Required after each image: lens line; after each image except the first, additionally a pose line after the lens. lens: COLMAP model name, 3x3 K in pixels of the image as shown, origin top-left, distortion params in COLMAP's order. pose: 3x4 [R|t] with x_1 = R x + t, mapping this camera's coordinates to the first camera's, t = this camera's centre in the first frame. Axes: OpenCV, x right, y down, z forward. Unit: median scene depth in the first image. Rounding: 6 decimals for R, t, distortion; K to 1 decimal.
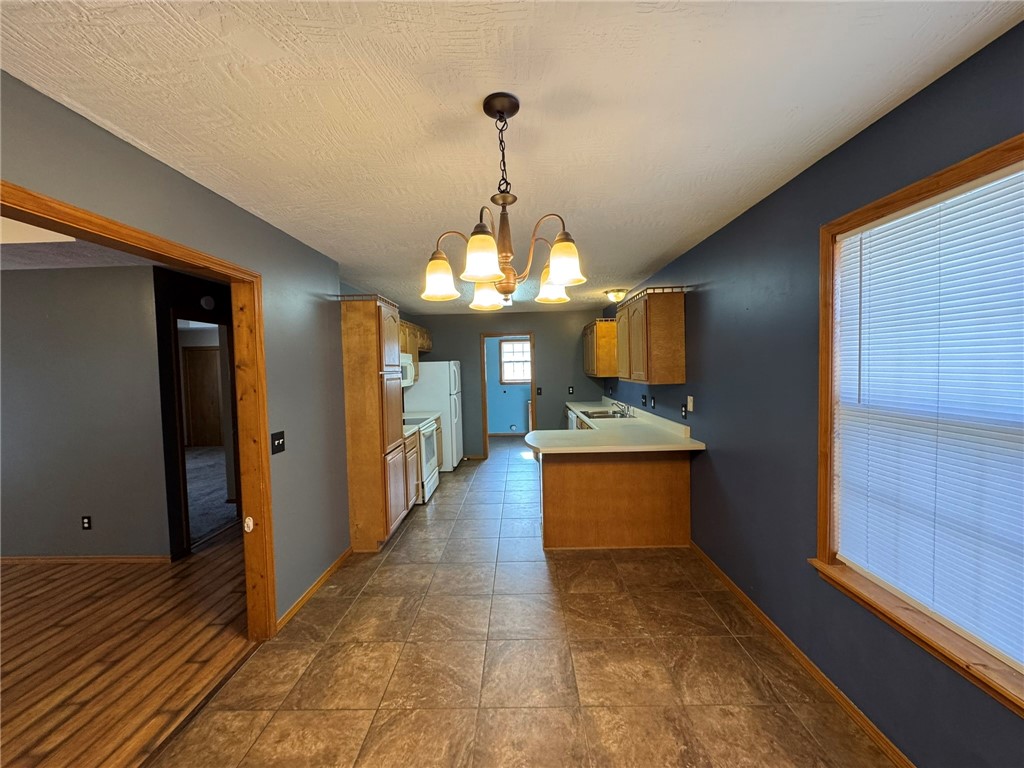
lens RADIAL K [[407.9, 0, 510.9], [0, 407.9, 383.1], [0, 0, 1]] dist [-0.001906, 0.000316]
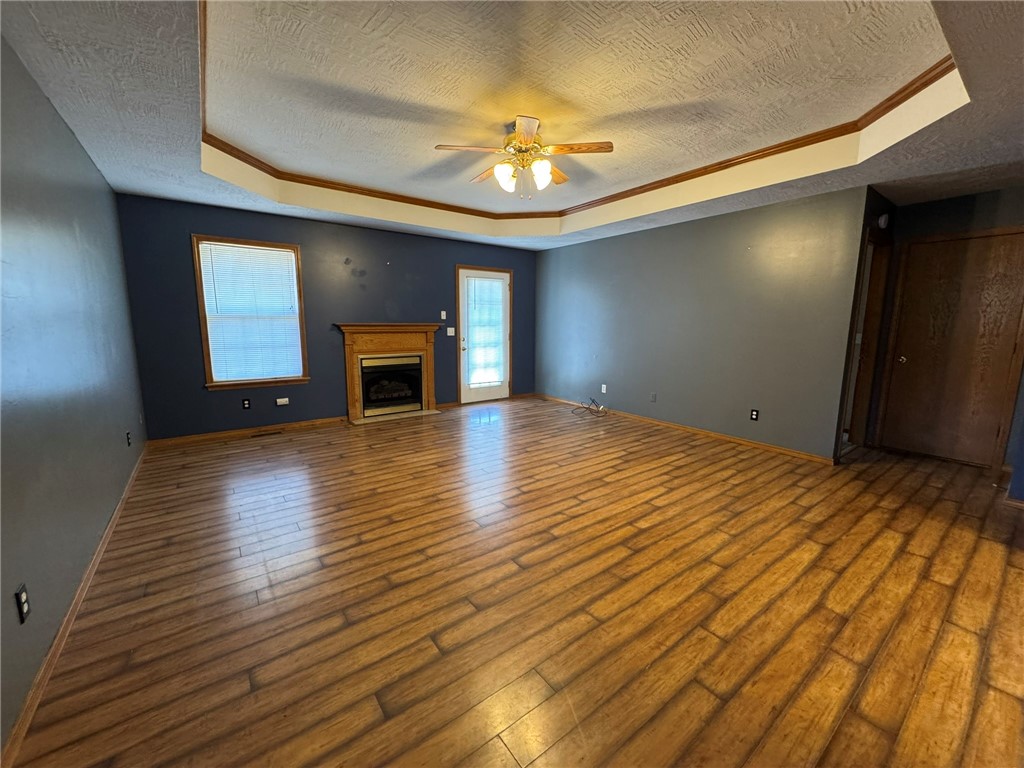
lens RADIAL K [[407.9, 0, 510.9], [0, 407.9, 383.1], [0, 0, 1]] dist [-0.001906, 0.000316]
pose [[0.614184, 0.144229, -0.775871, -0.370832], [-0.055320, 0.988607, 0.139983, 0.076724], [0.787221, -0.043054, 0.615166, -0.244608]]
